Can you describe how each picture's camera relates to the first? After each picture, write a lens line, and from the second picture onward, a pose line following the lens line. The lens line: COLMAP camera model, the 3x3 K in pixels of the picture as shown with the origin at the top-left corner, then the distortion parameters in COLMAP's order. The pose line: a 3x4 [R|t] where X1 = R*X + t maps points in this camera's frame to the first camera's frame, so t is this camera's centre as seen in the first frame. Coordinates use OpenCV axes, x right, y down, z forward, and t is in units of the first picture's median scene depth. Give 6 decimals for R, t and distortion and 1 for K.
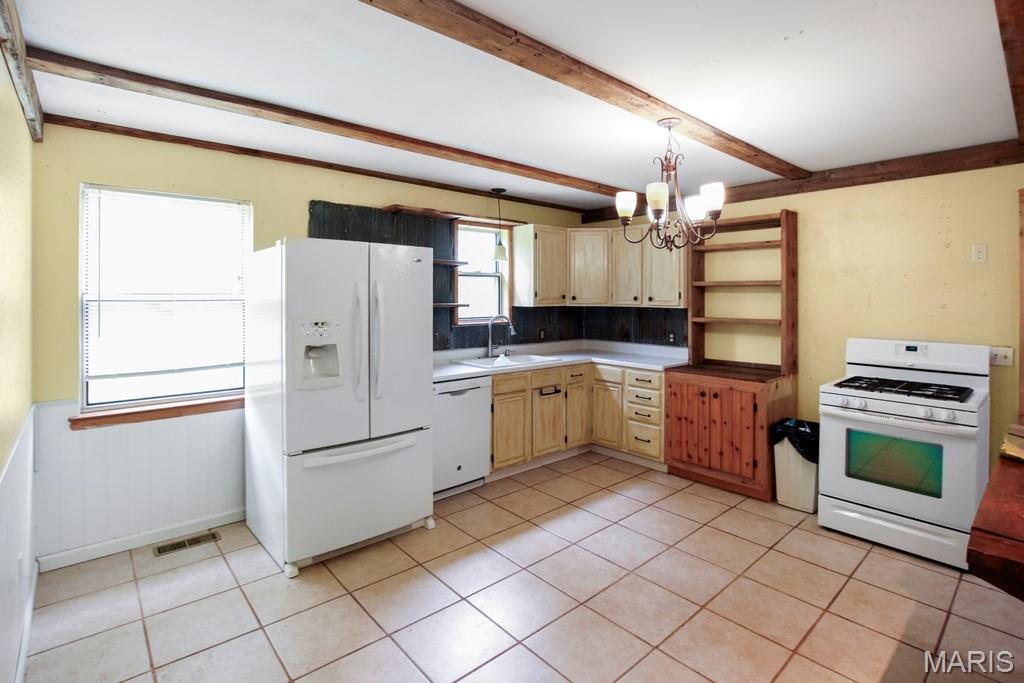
lens RADIAL K [[494.8, 0, 510.0], [0, 494.8, 289.4], [0, 0, 1]] dist [-0.029437, 0.002873]
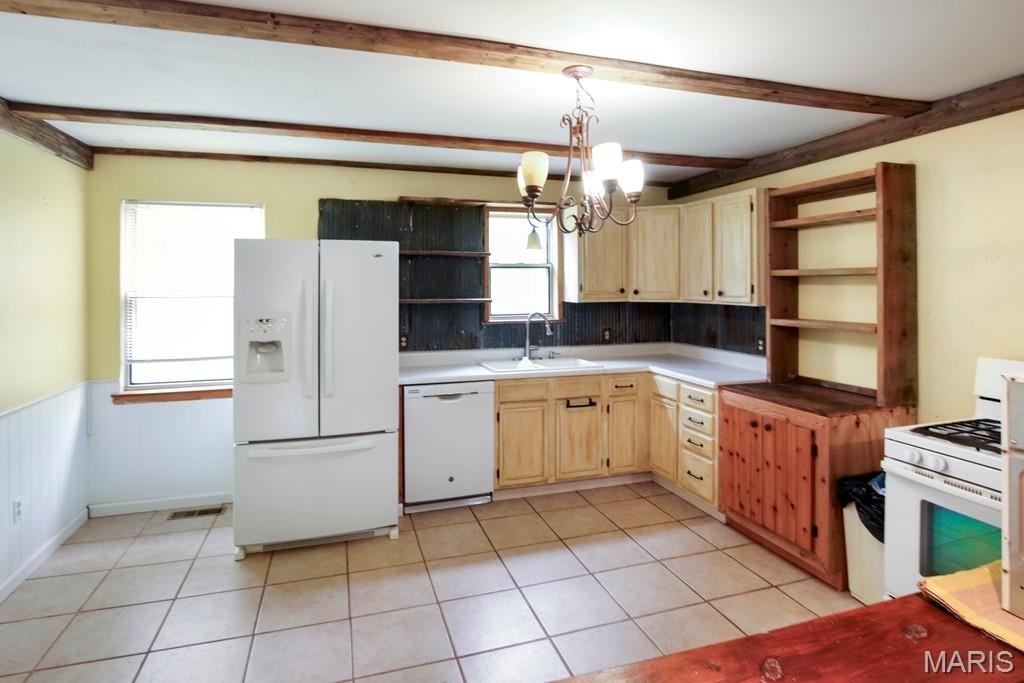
lens RADIAL K [[543.1, 0, 510.5], [0, 543.1, 275.2], [0, 0, 1]] dist [-0.025772, 0.003019]
pose [[0.916010, -0.013427, -0.400931, 0.393023], [0.011458, 0.999908, -0.007309, -0.008282], [0.400992, 0.002101, 0.916079, 0.117933]]
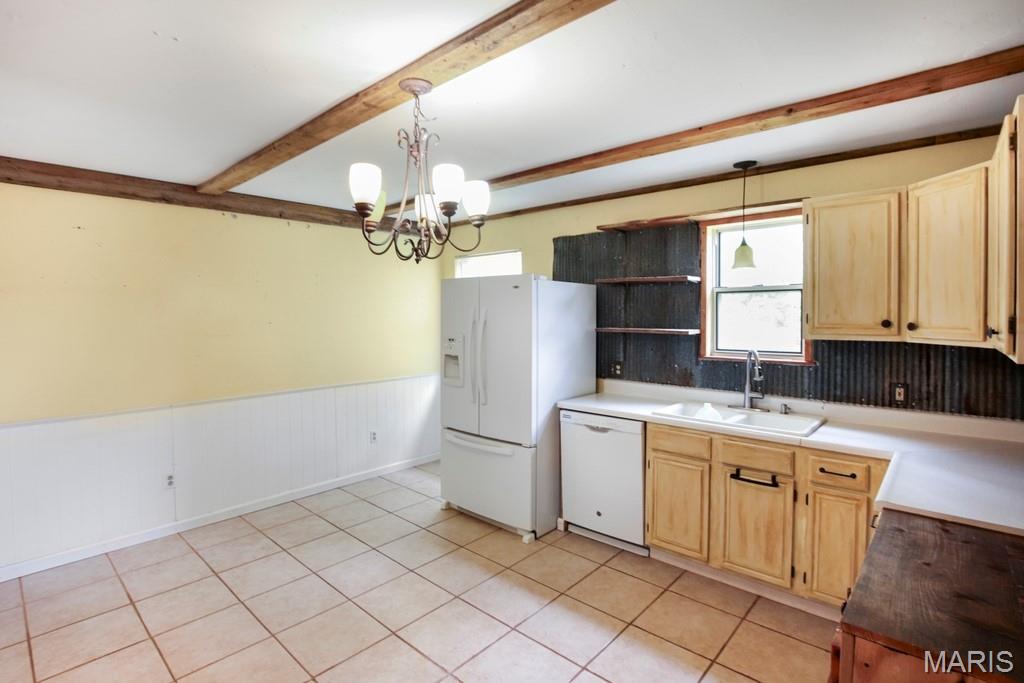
lens RADIAL K [[494.8, 0, 509.4], [0, 494.8, 317.4], [0, 0, 1]] dist [-0.029437, 0.002873]
pose [[0.110142, 0.005513, -0.993901, 0.735378], [0.013637, 0.999882, 0.007058, -0.000059], [0.993822, -0.014332, 0.110054, 0.723241]]
